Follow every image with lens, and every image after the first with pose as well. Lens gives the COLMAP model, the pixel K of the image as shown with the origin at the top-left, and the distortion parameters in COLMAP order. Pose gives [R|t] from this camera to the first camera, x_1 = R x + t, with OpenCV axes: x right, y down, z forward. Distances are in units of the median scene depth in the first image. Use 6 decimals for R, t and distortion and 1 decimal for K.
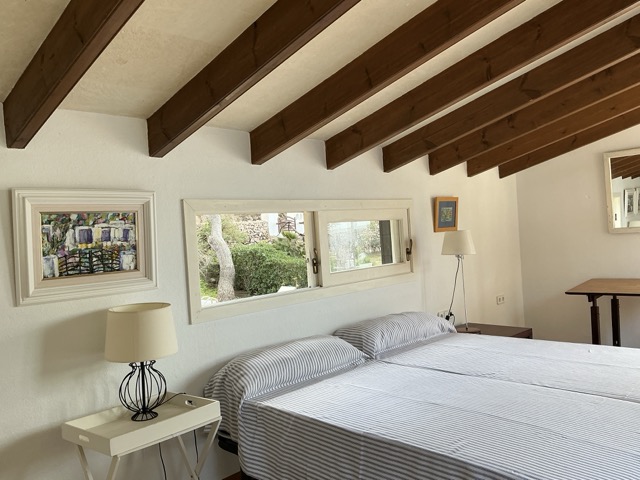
lens RADIAL K [[529.6, 0, 320.0], [0, 529.6, 240.0], [0, 0, 1]] dist [0.143438, -0.294110]
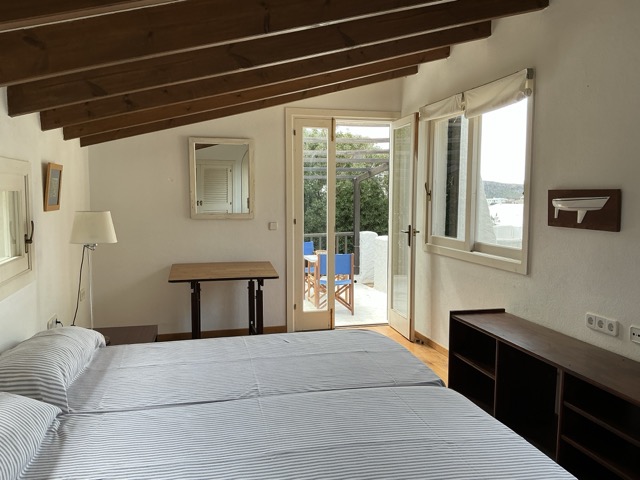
lens RADIAL K [[529.6, 0, 320.0], [0, 529.6, 240.0], [0, 0, 1]] dist [0.143438, -0.294110]
pose [[0.528411, -0.007451, 0.848956, -0.218312], [-0.026964, 0.999310, 0.025554, -0.004986], [-0.848560, -0.036394, 0.527846, 0.323709]]
